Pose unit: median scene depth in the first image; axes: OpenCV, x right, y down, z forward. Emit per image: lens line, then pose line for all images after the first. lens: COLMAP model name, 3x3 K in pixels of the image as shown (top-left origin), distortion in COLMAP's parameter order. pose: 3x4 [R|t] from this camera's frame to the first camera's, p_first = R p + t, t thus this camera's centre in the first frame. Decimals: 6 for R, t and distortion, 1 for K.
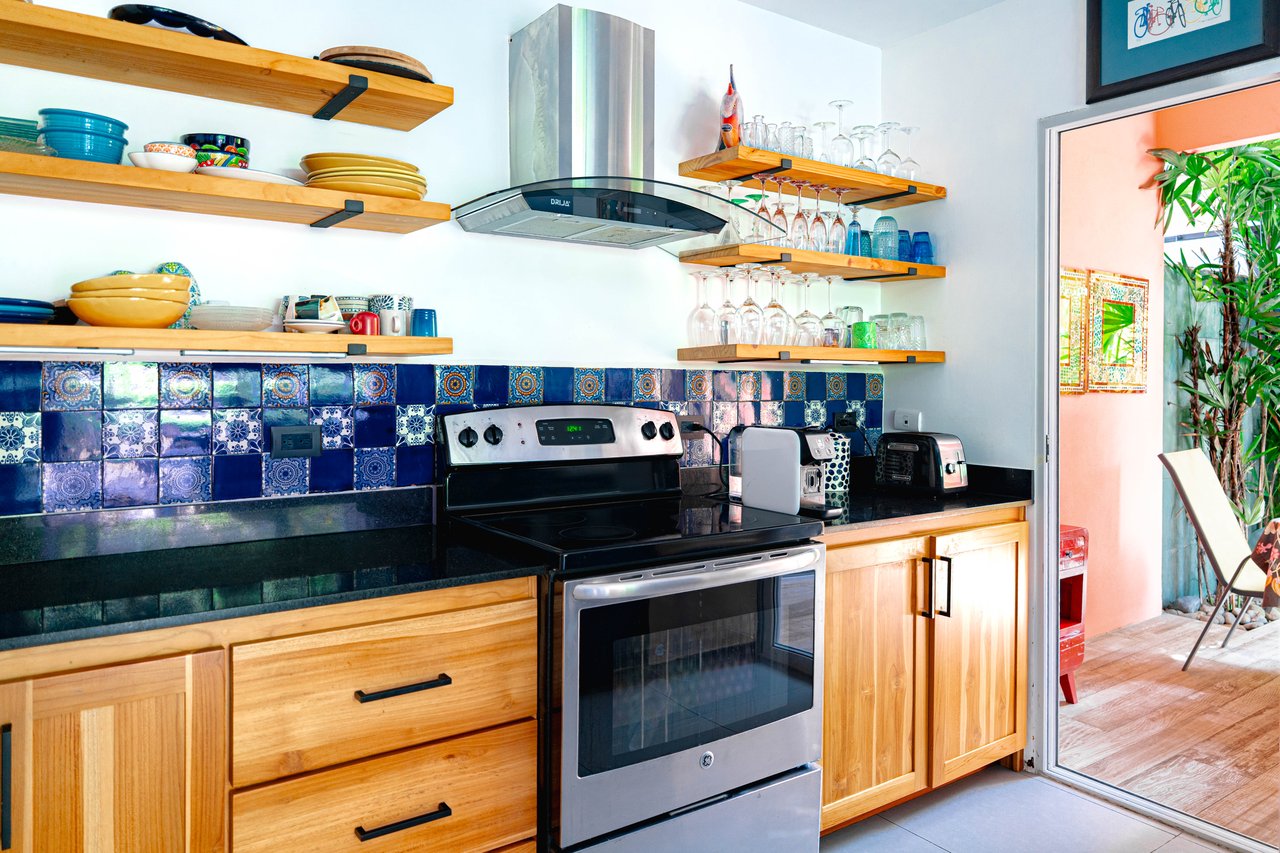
lens RADIAL K [[868.7, 0, 624.0], [0, 868.7, 379.5], [0, 0, 1]] dist [-0.002918, 0.005072]
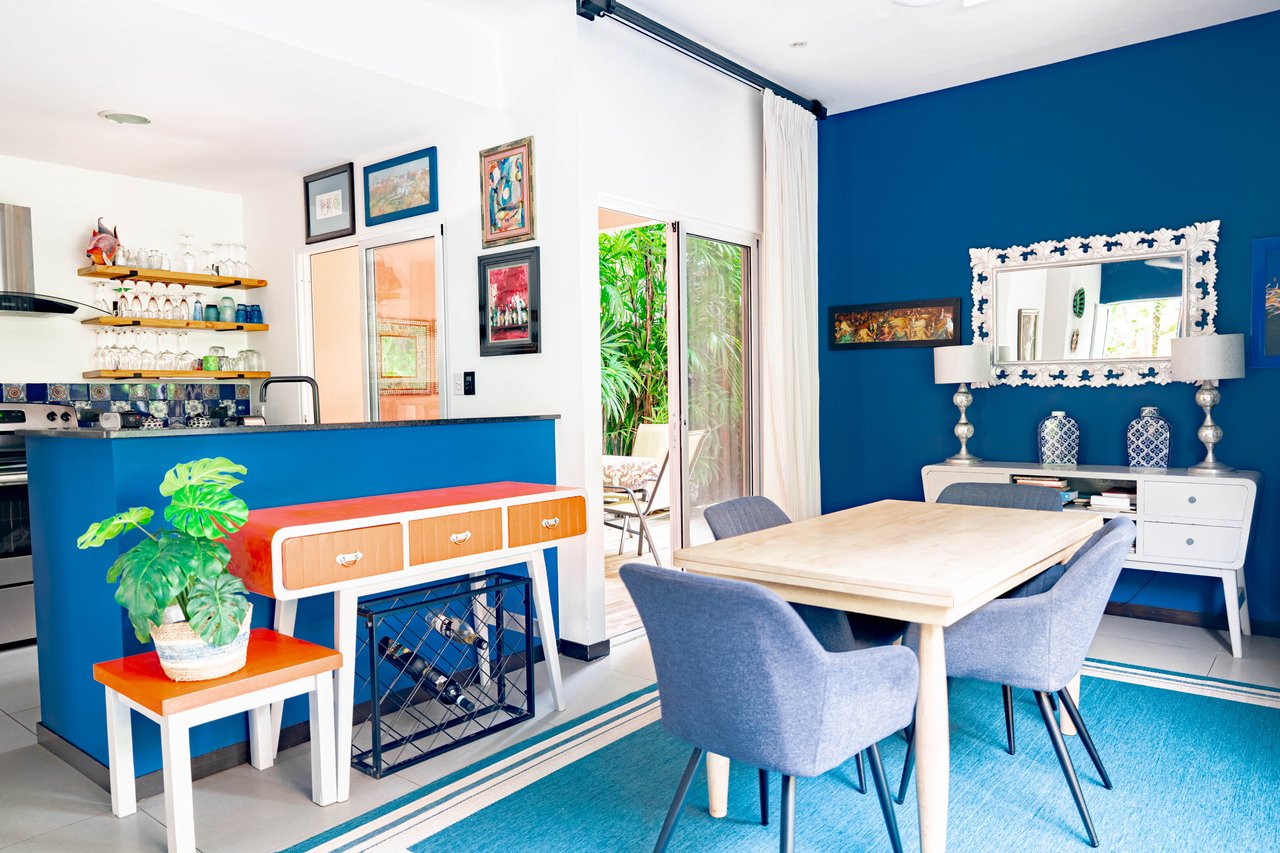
lens RADIAL K [[868.7, 0, 620.4], [0, 868.7, 435.5], [0, 0, 1]] dist [-0.002918, 0.005072]
pose [[0.960504, -0.032679, 0.276342, 0.611624], [0.018796, 0.998431, 0.052740, 0.021081], [-0.277632, -0.045462, 0.959611, -1.019570]]
